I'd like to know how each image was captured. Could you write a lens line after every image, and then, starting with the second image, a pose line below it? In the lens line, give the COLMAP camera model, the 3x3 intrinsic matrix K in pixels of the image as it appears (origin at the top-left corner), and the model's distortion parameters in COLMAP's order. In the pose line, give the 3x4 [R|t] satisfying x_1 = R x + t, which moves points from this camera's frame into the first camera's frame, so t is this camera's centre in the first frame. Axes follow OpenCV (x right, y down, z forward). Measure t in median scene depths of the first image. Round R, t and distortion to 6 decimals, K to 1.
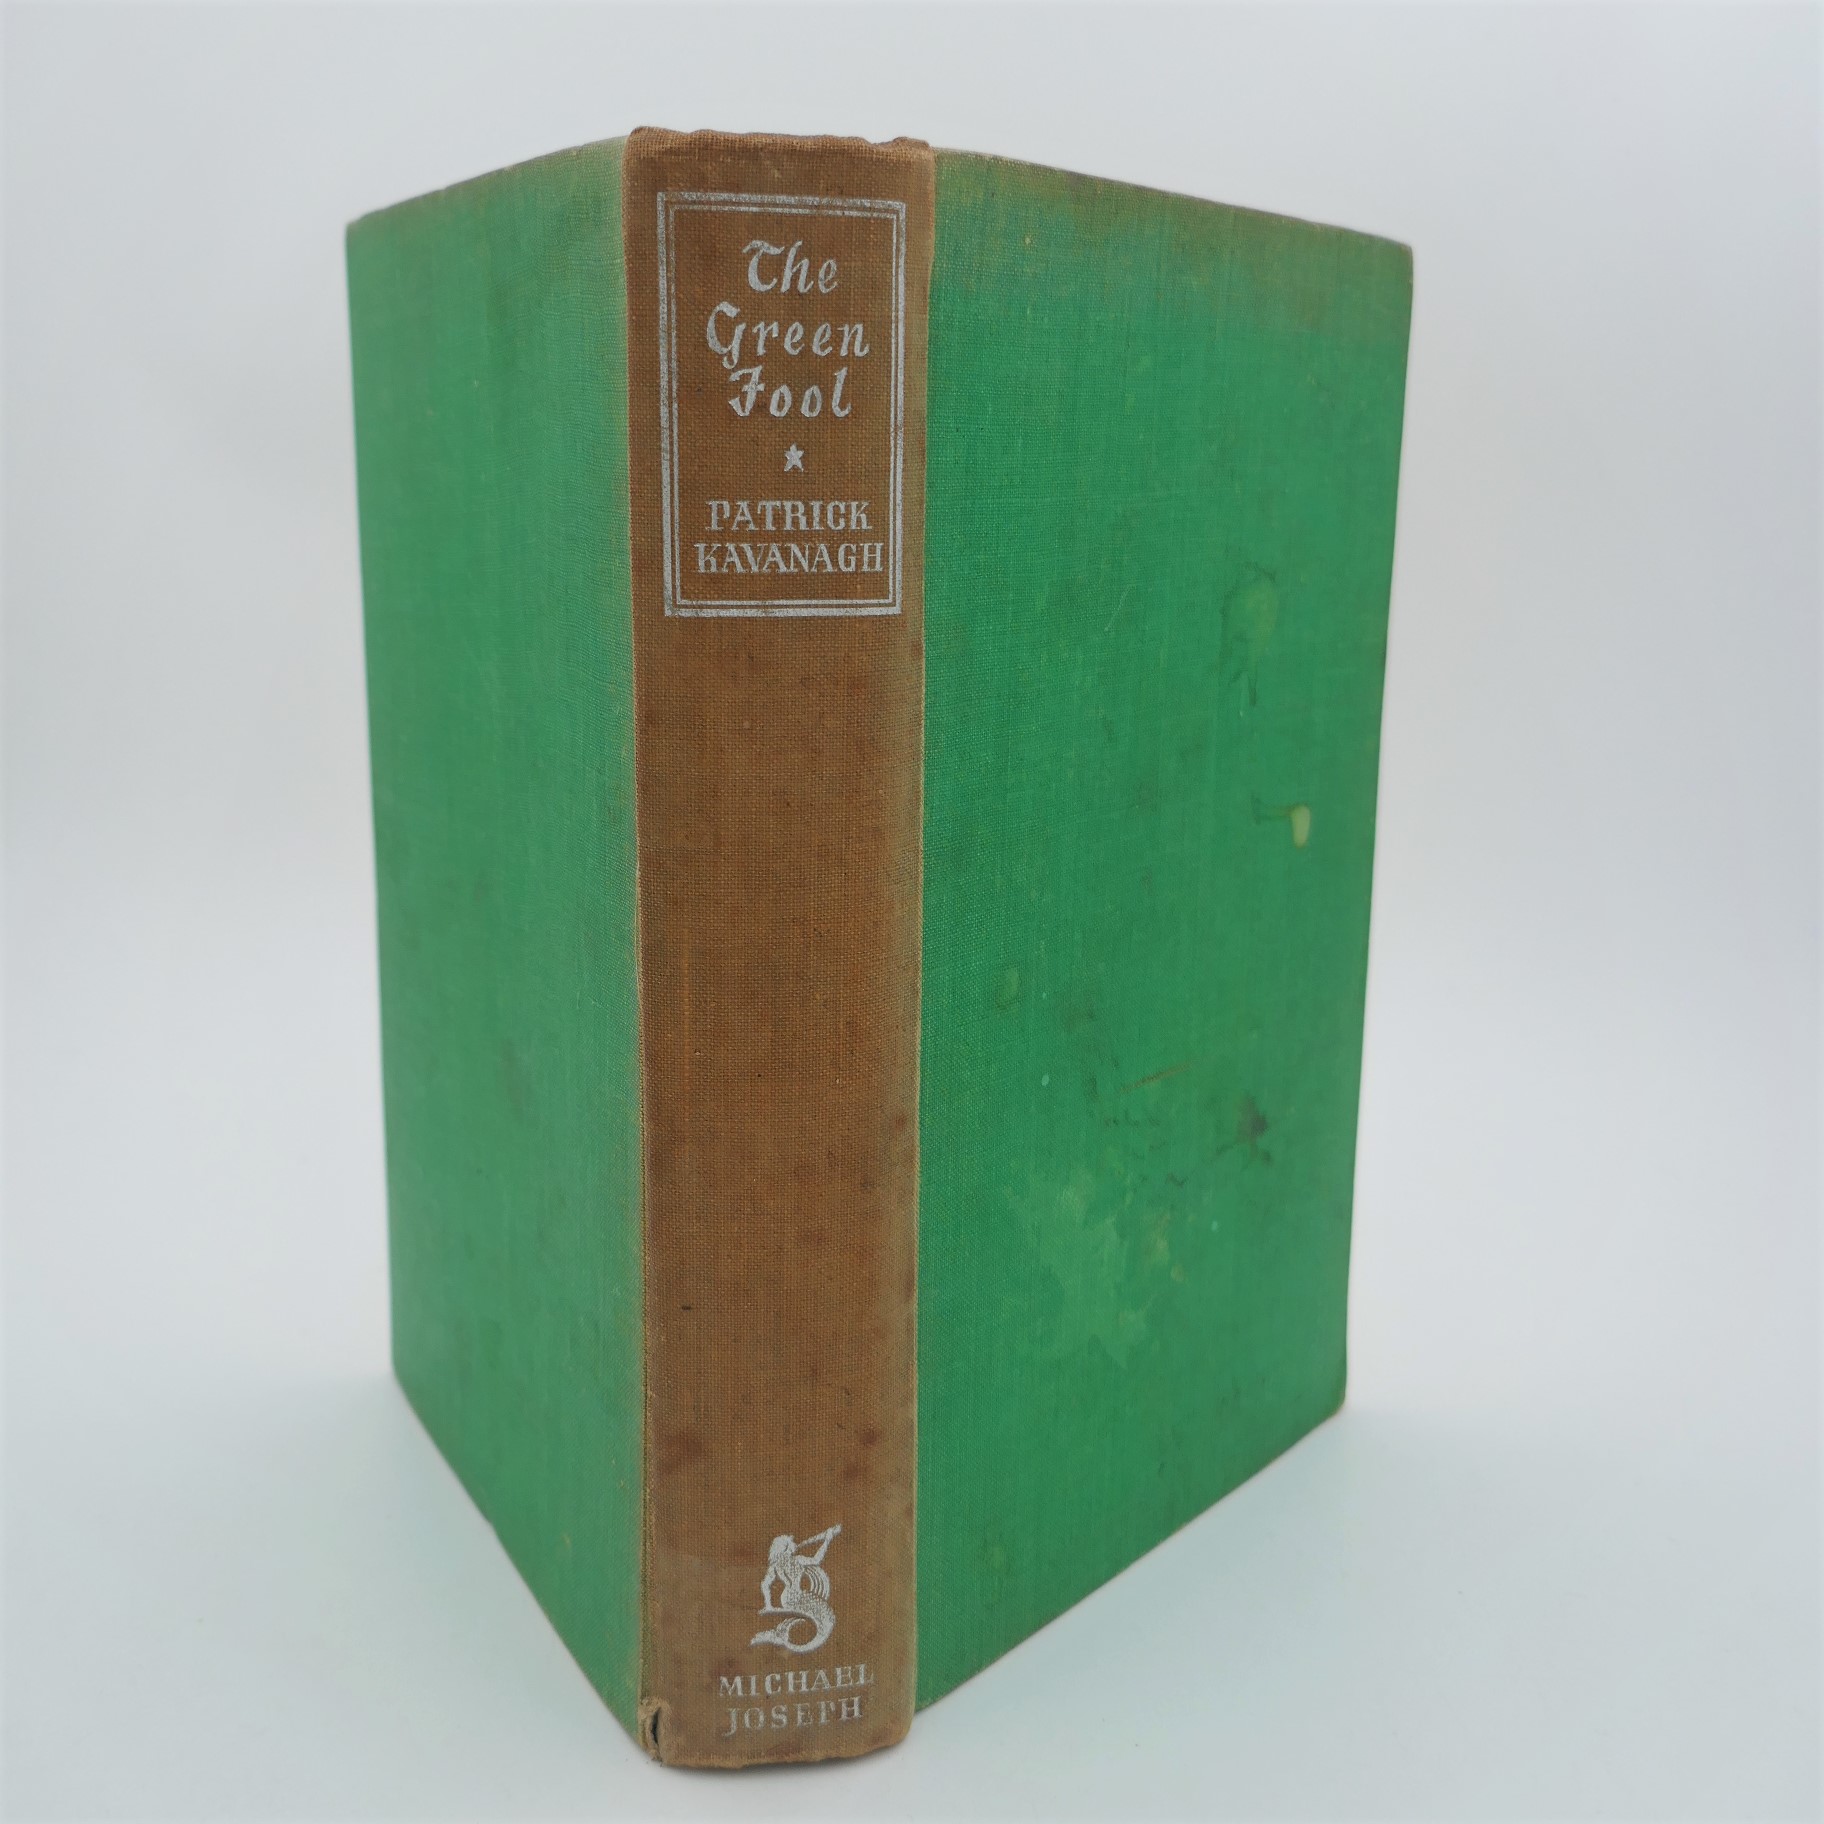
lens RADIAL K [[2306.3, 0, 908.2], [0, 2306.3, 906.4], [0, 0, 1]] dist [-0.400544, 0.000000]
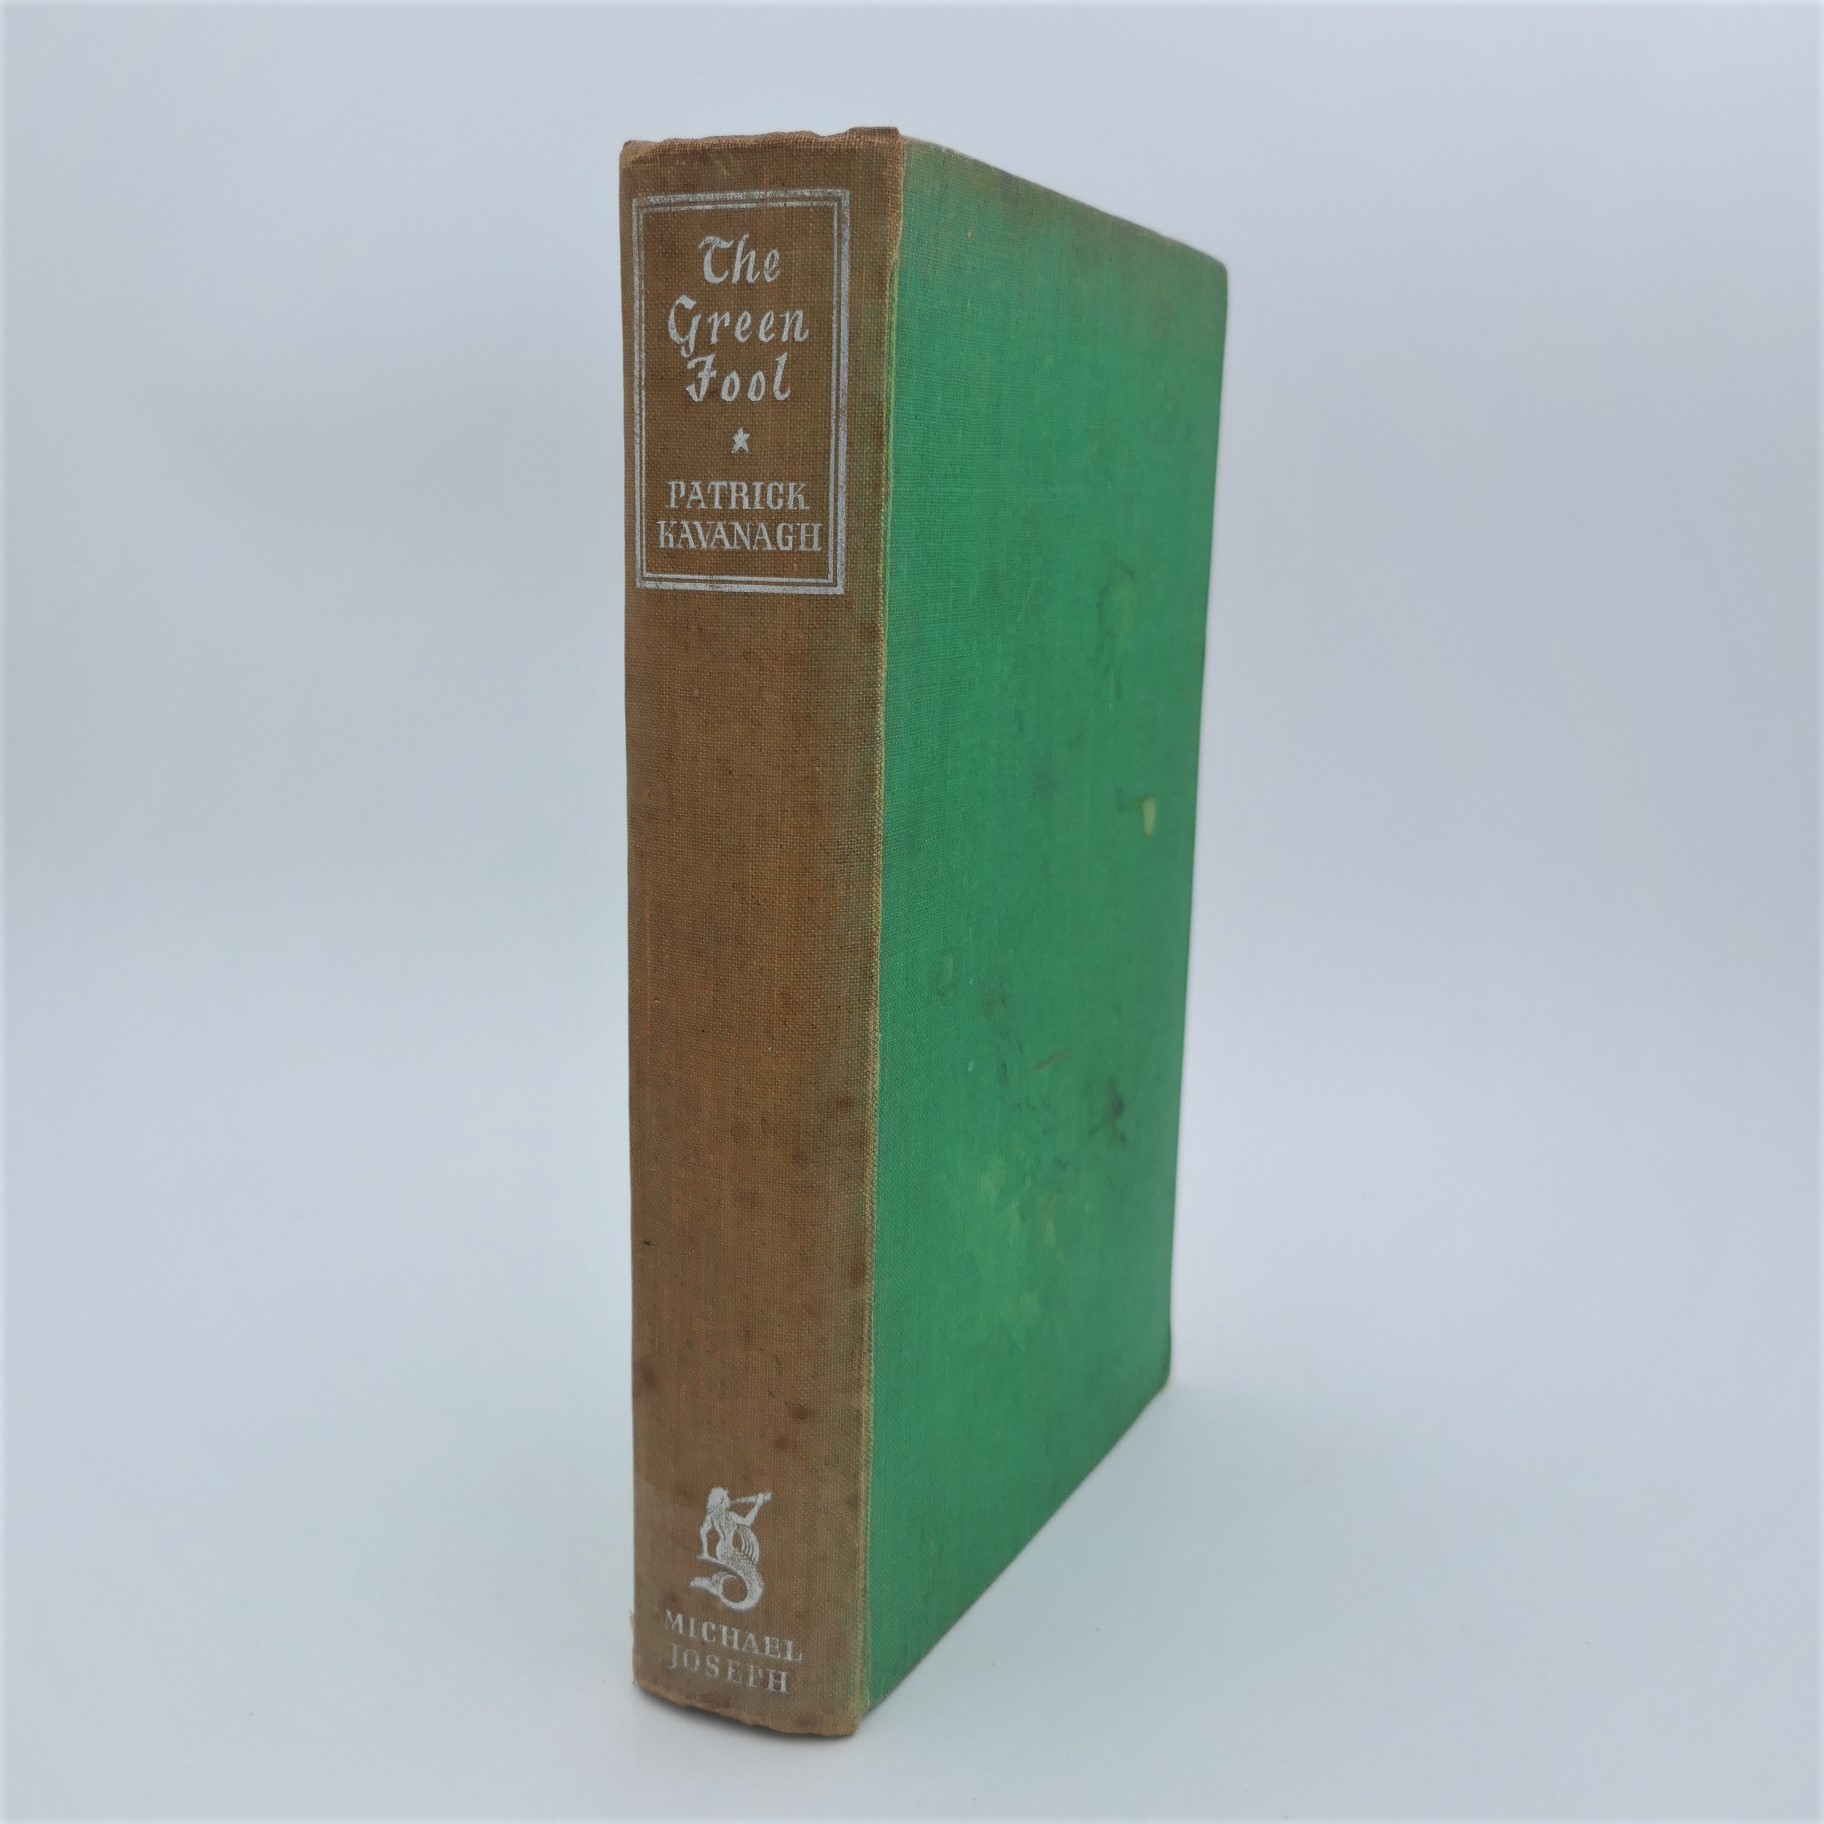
lens RADIAL K [[2306.3, 0, 996.1], [0, 2306.3, 918.3], [0, 0, 1]] dist [-0.400544, 0.000000]
pose [[0.812541, 0.113874, -0.571673, 0.654733], [-0.133034, 0.991077, 0.008331, -0.003721], [0.567521, 0.069282, 0.820439, 0.226953]]
